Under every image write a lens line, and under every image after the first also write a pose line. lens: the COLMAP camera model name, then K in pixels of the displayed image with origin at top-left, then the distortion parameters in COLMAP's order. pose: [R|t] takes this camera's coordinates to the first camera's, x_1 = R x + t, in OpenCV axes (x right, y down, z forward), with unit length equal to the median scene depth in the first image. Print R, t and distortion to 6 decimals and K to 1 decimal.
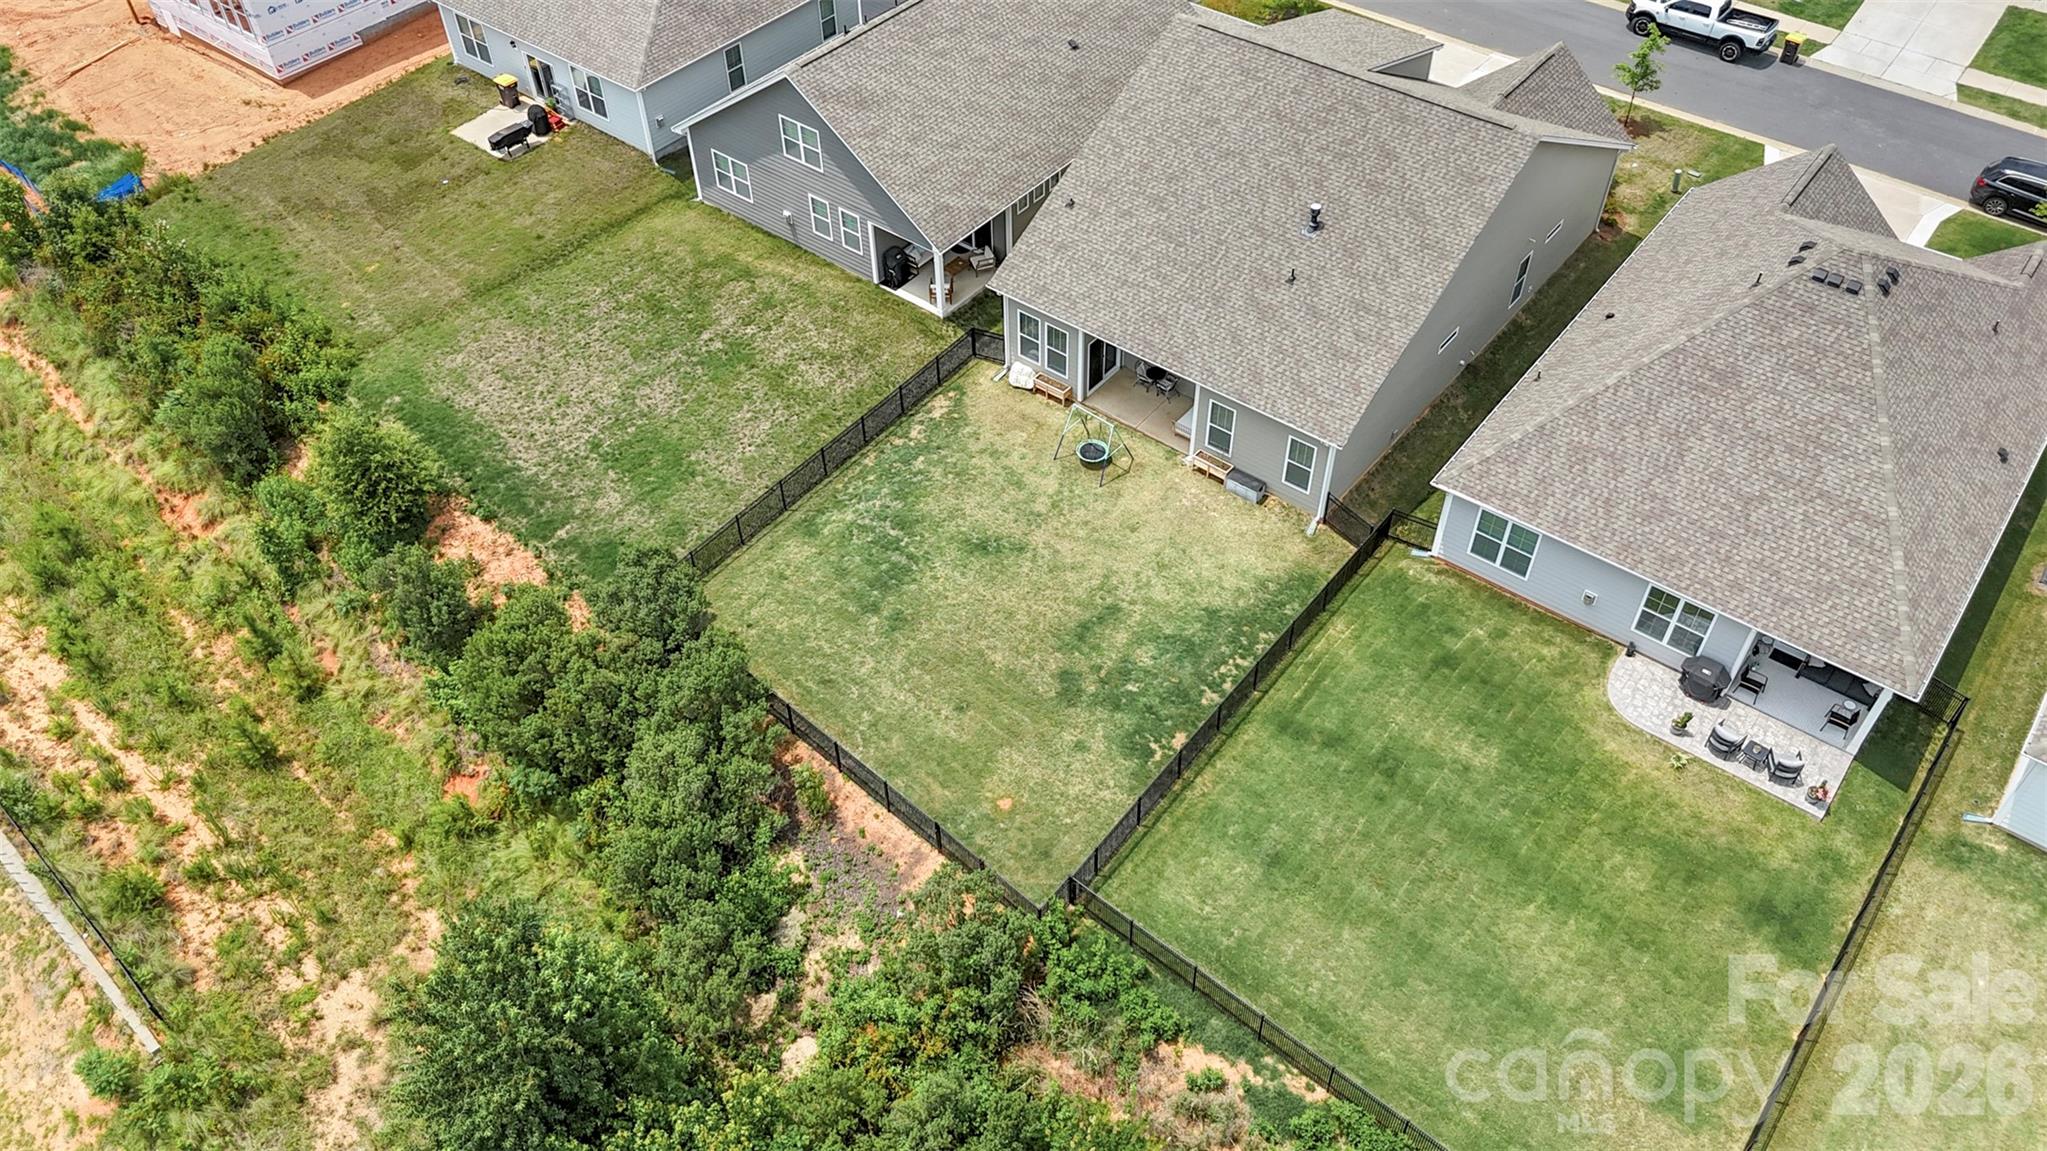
lens RADIAL K [[1513.4, 0, 1023.5], [0, 1513.4, 575.5], [0, 0, 1]] dist [0.072120, -0.071615]
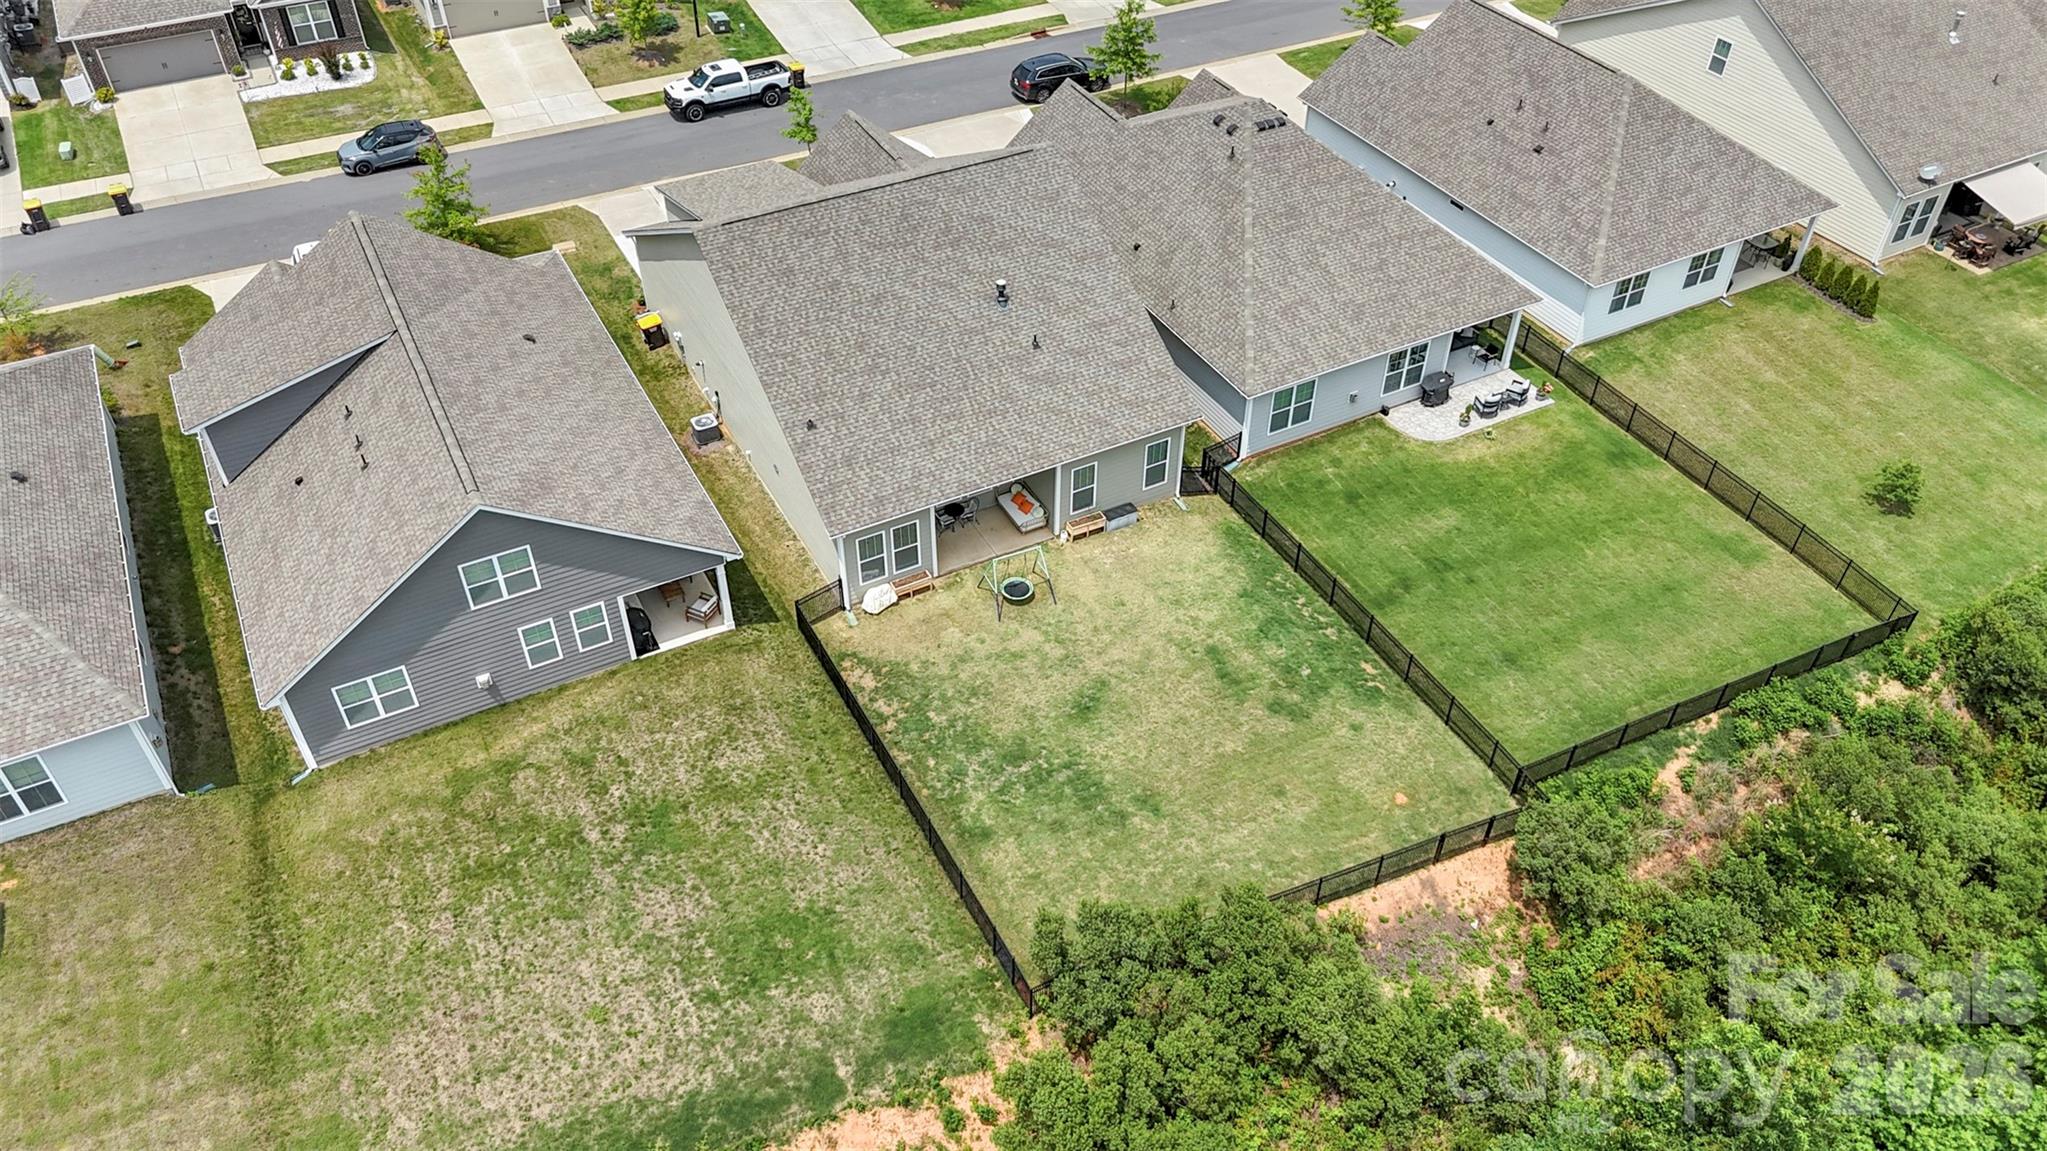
lens RADIAL K [[1513.4, 0, 1023.5], [0, 1513.4, 575.5], [0, 0, 1]] dist [0.072120, -0.071615]
pose [[0.400578, -0.598972, 0.693376, -0.648265], [0.651879, 0.718091, 0.243719, -0.334542], [-0.643888, 0.354369, 0.678109, 0.328362]]
